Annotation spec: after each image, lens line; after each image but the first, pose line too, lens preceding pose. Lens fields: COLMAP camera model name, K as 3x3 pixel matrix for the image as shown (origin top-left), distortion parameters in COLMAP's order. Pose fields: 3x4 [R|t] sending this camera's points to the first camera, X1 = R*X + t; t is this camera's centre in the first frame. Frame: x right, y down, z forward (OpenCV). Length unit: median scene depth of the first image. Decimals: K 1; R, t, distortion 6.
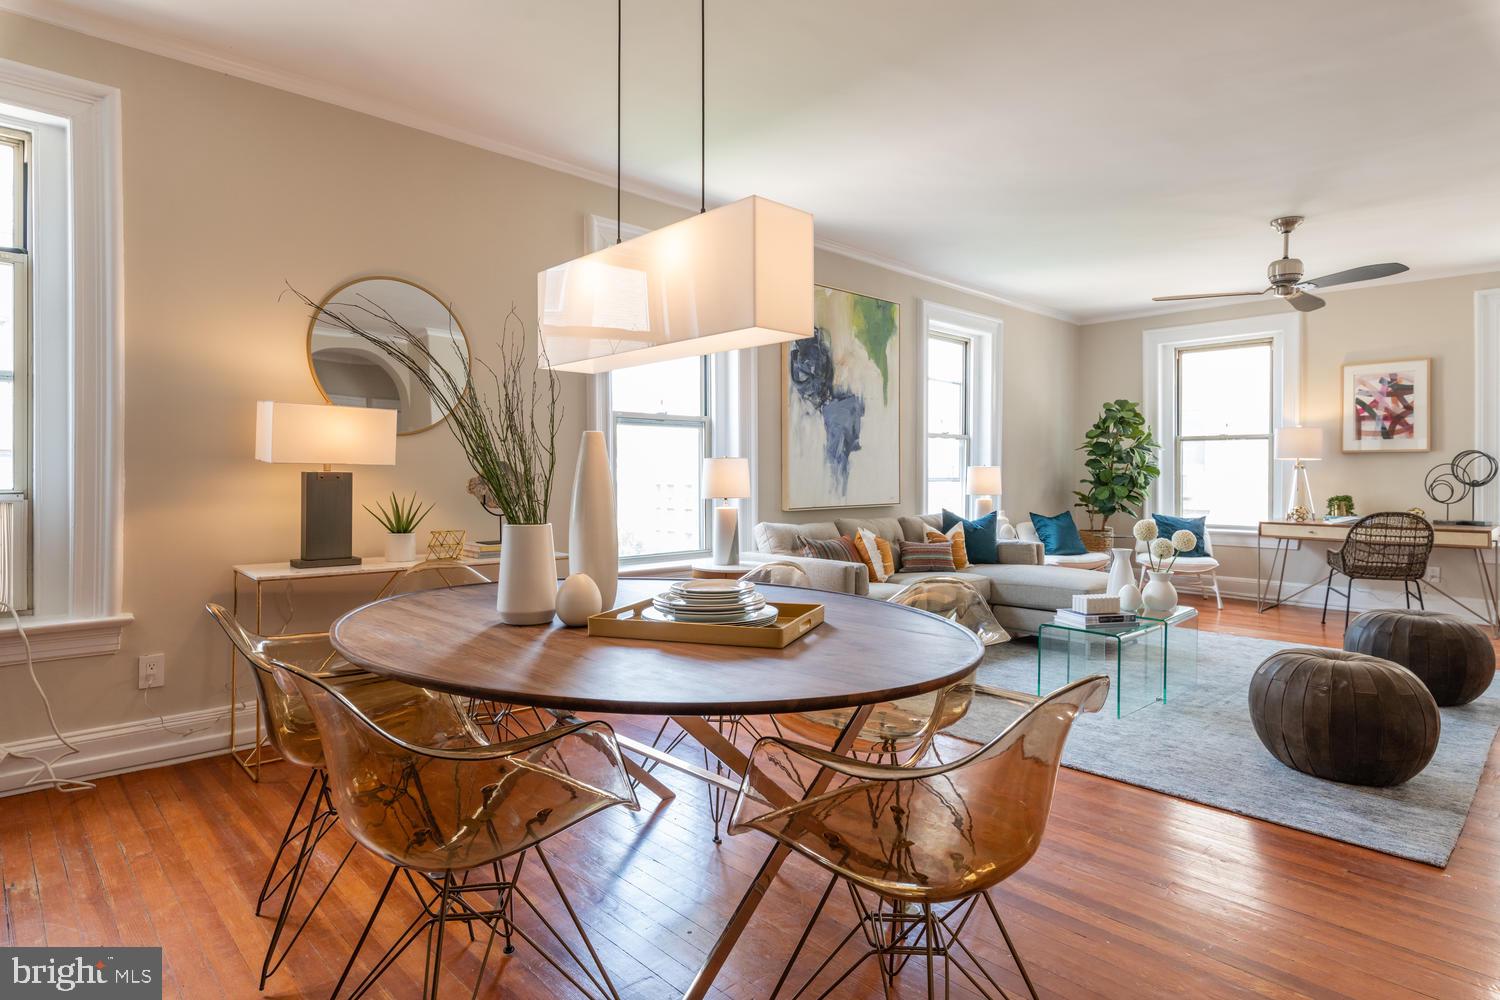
lens RADIAL K [[810.6, 0, 753.2], [0, 810.6, 480.1], [0, 0, 1]] dist [0.004748, -0.000252]
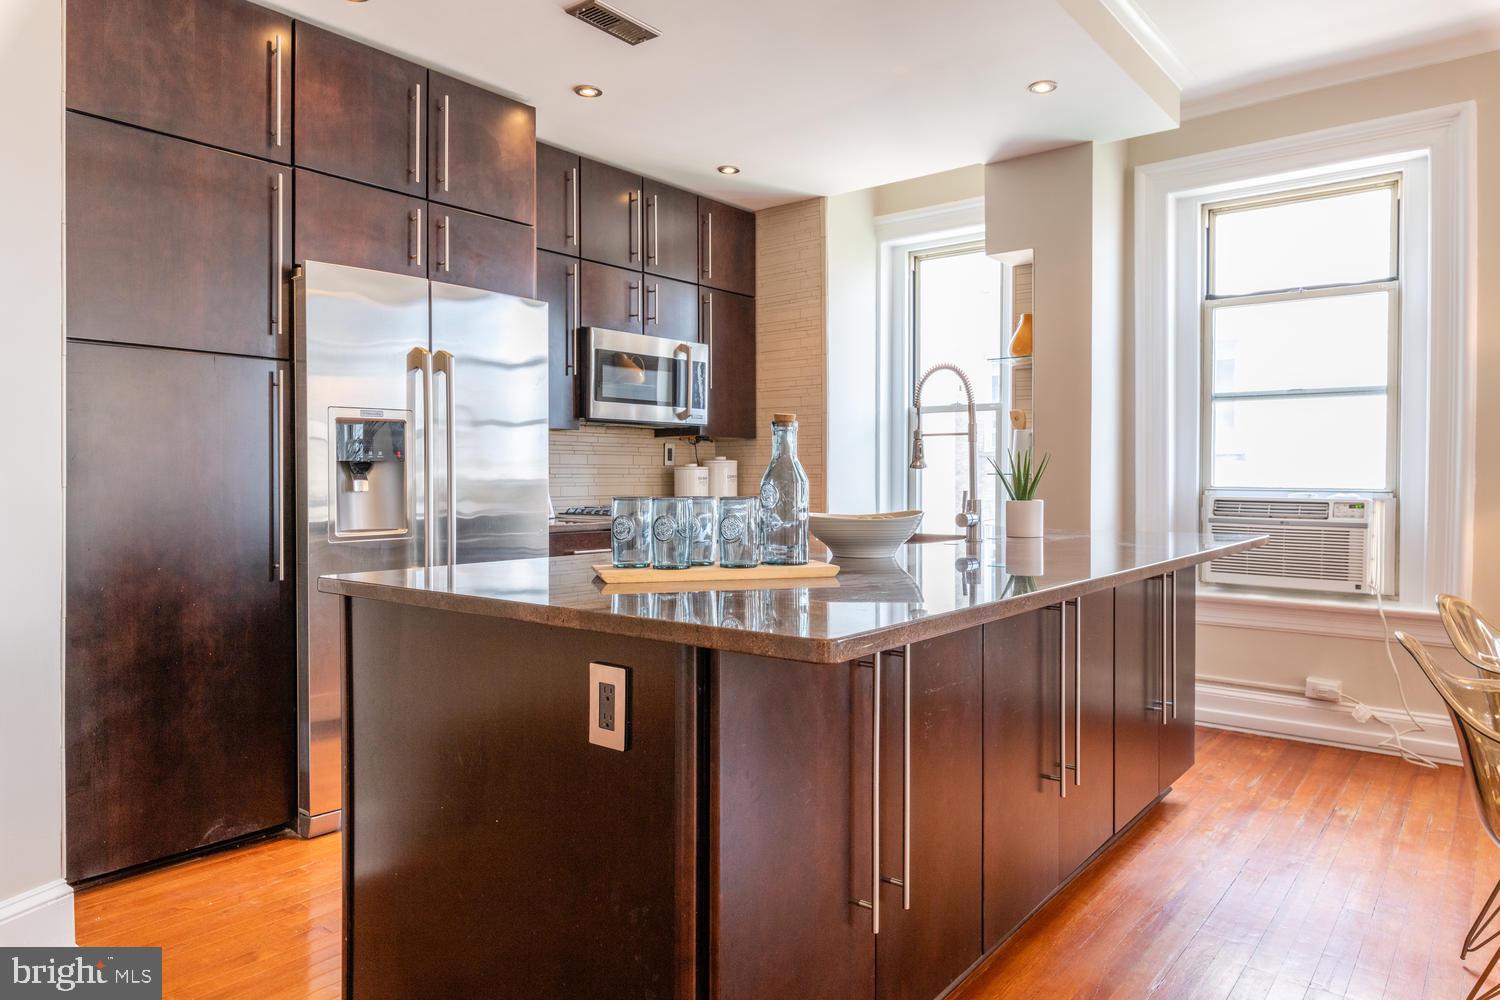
lens RADIAL K [[948.8, 0, 751.8], [0, 948.8, 488.2], [0, 0, 1]] dist [-0.006738, 0.000612]
pose [[0.125558, 0.010852, -0.992027, 0.134483], [-0.007116, 0.999924, 0.010038, 0.001350], [0.992061, 0.005799, 0.125626, -0.022650]]
